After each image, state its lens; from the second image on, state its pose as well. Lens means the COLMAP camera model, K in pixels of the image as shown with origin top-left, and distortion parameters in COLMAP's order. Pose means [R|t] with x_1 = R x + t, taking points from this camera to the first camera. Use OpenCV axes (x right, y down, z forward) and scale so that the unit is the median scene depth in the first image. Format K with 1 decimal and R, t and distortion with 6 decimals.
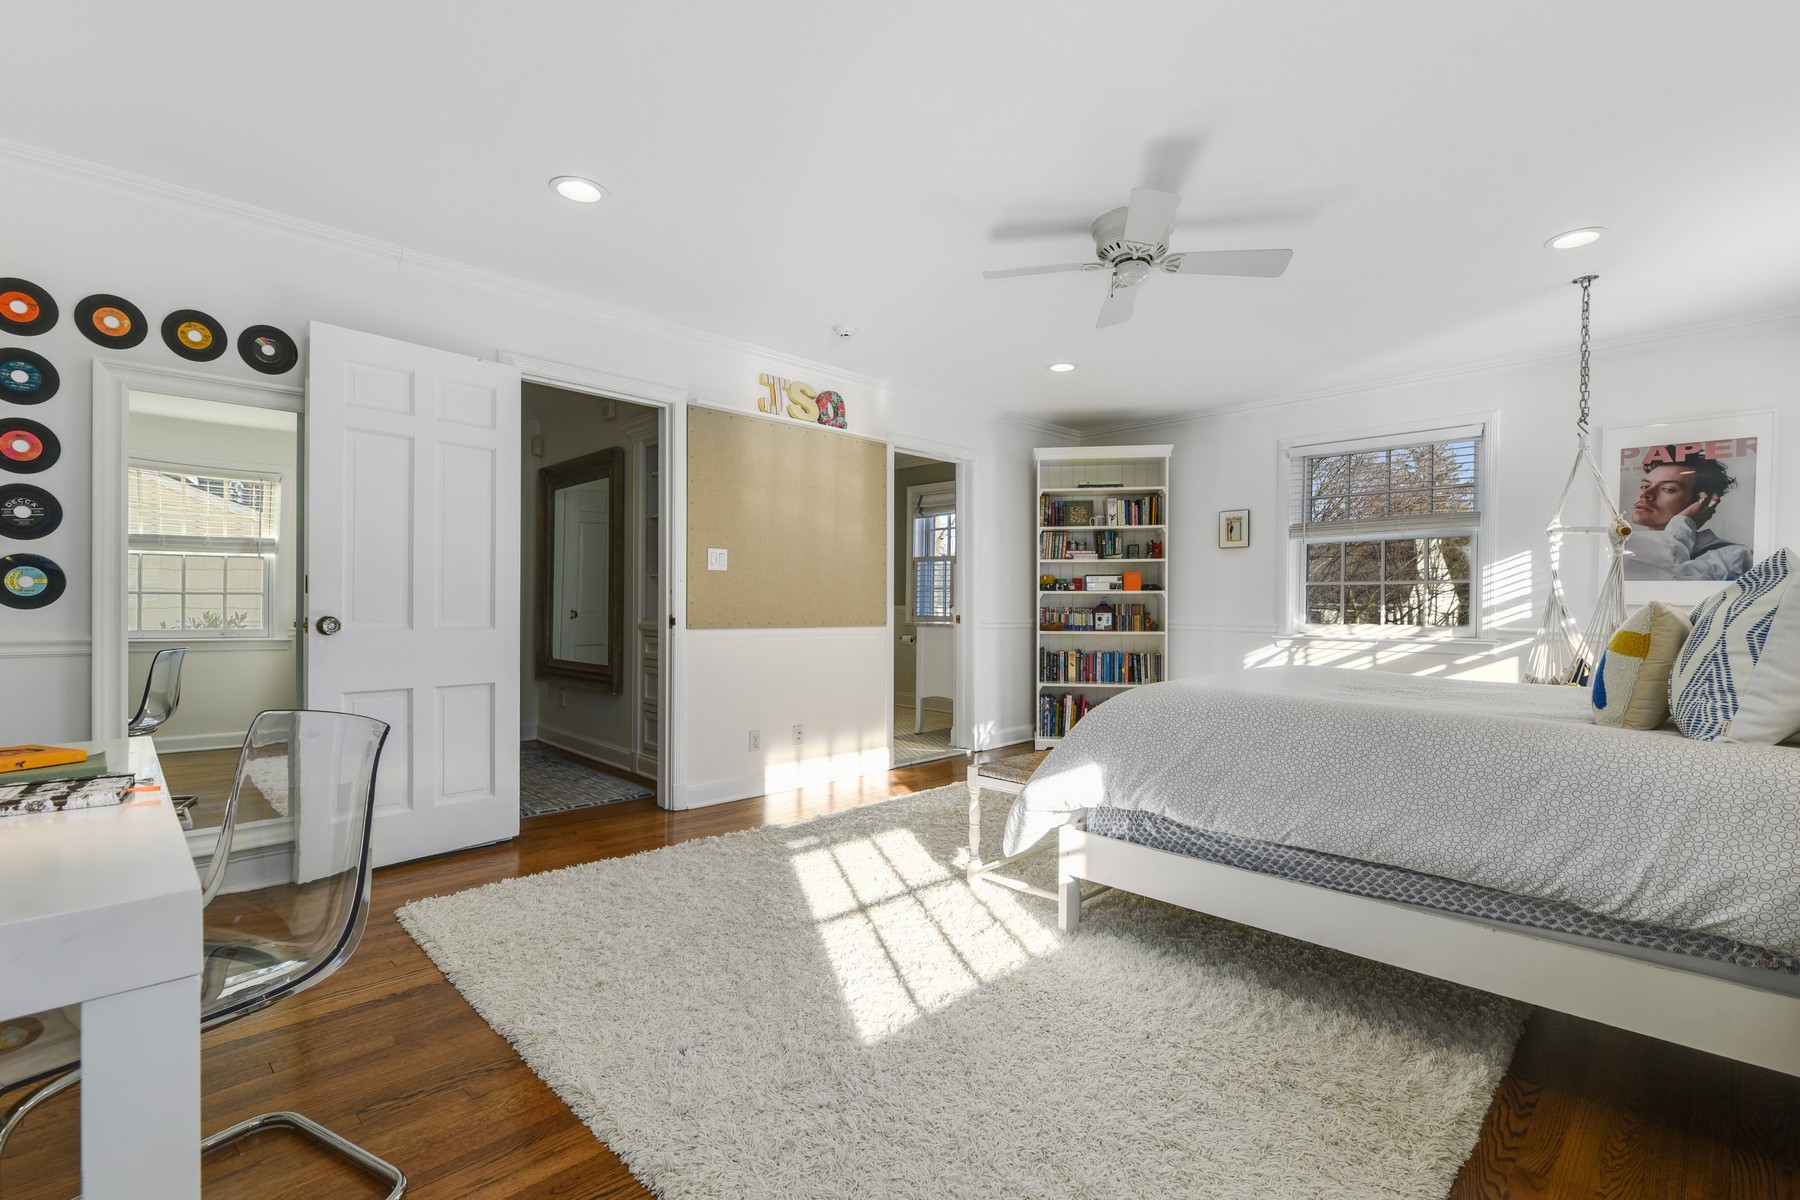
lens RADIAL K [[808.5, 0, 895.8], [0, 808.5, 602.6], [0, 0, 1]] dist [-0.002048, -0.000830]
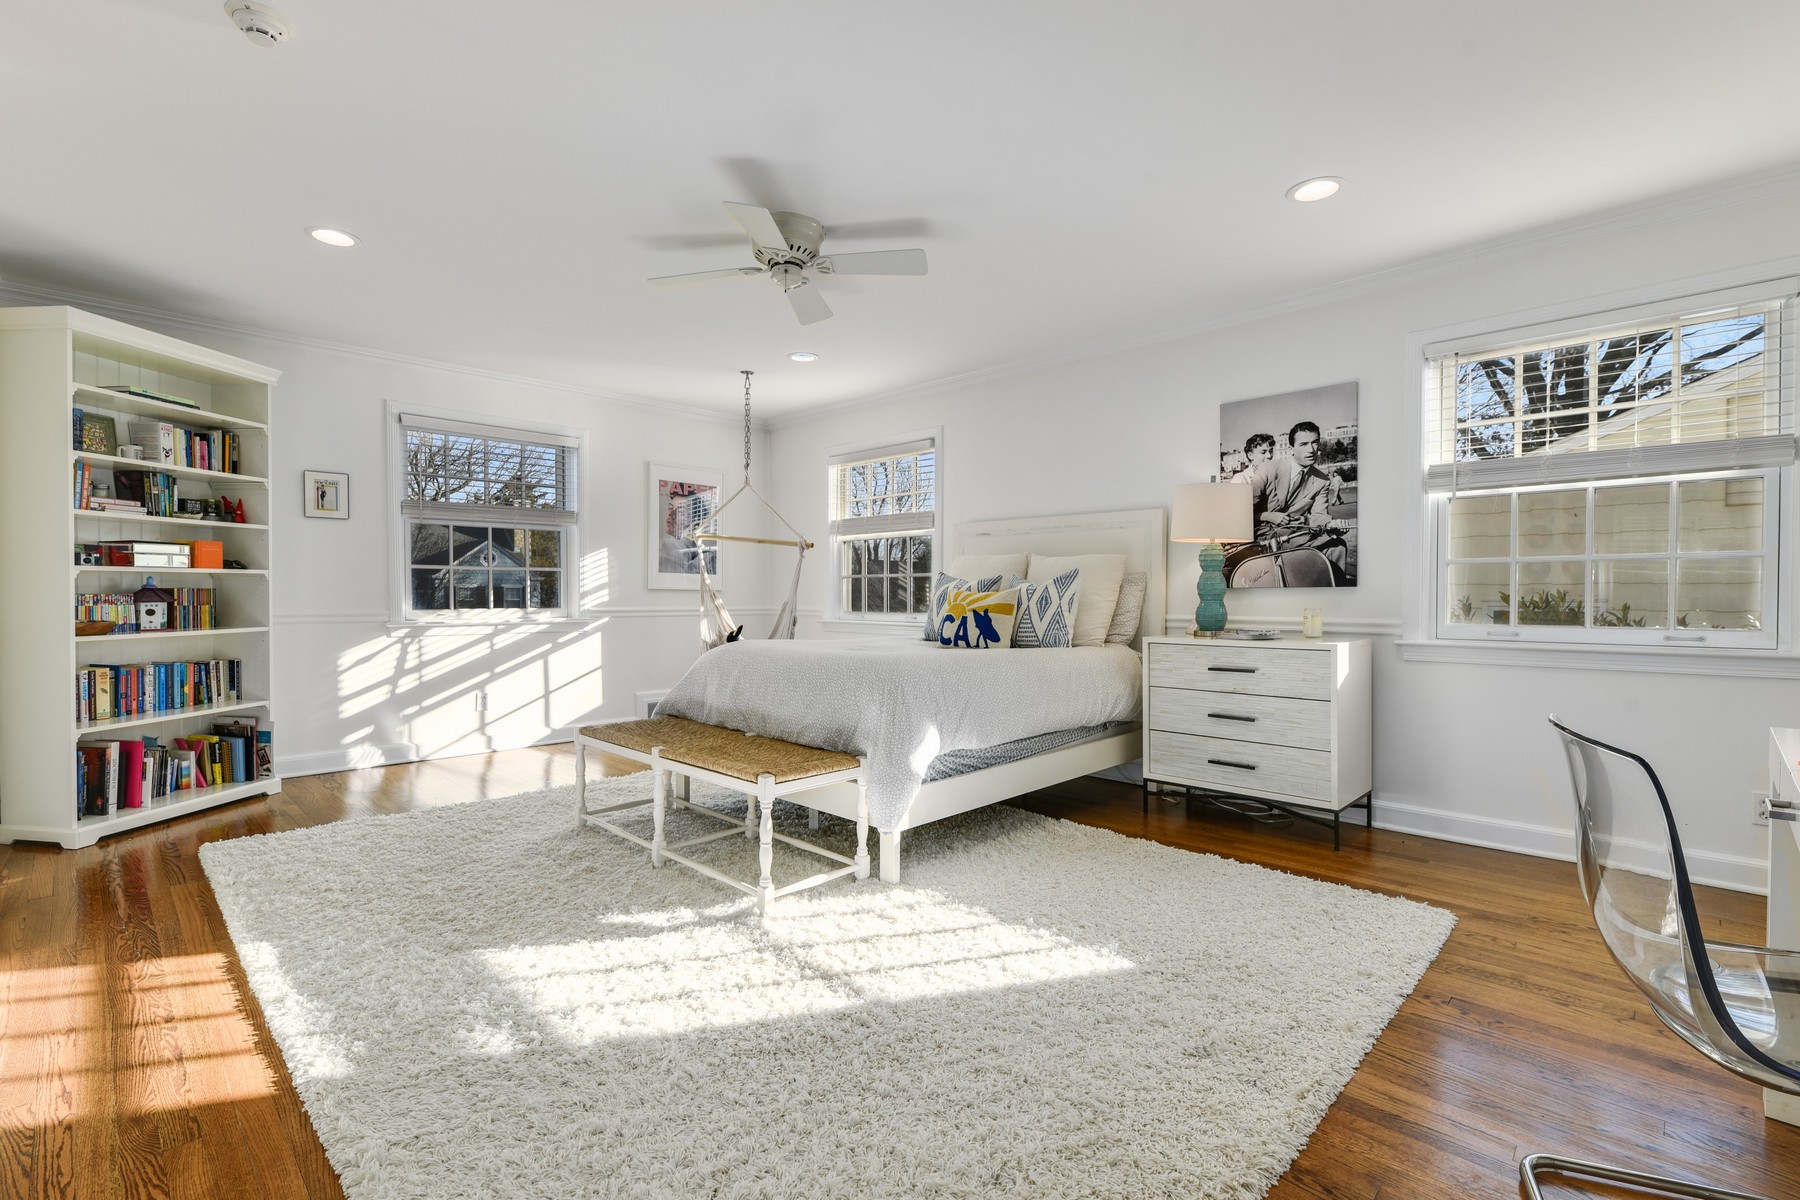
lens RADIAL K [[808.5, 0, 895.8], [0, 808.5, 602.6], [0, 0, 1]] dist [-0.002048, -0.000830]
pose [[-0.013999, -0.013038, 0.999817, -0.389129], [-0.003693, 0.999909, 0.012988, 0.002839], [-0.999895, -0.003510, -0.014046, 0.444962]]
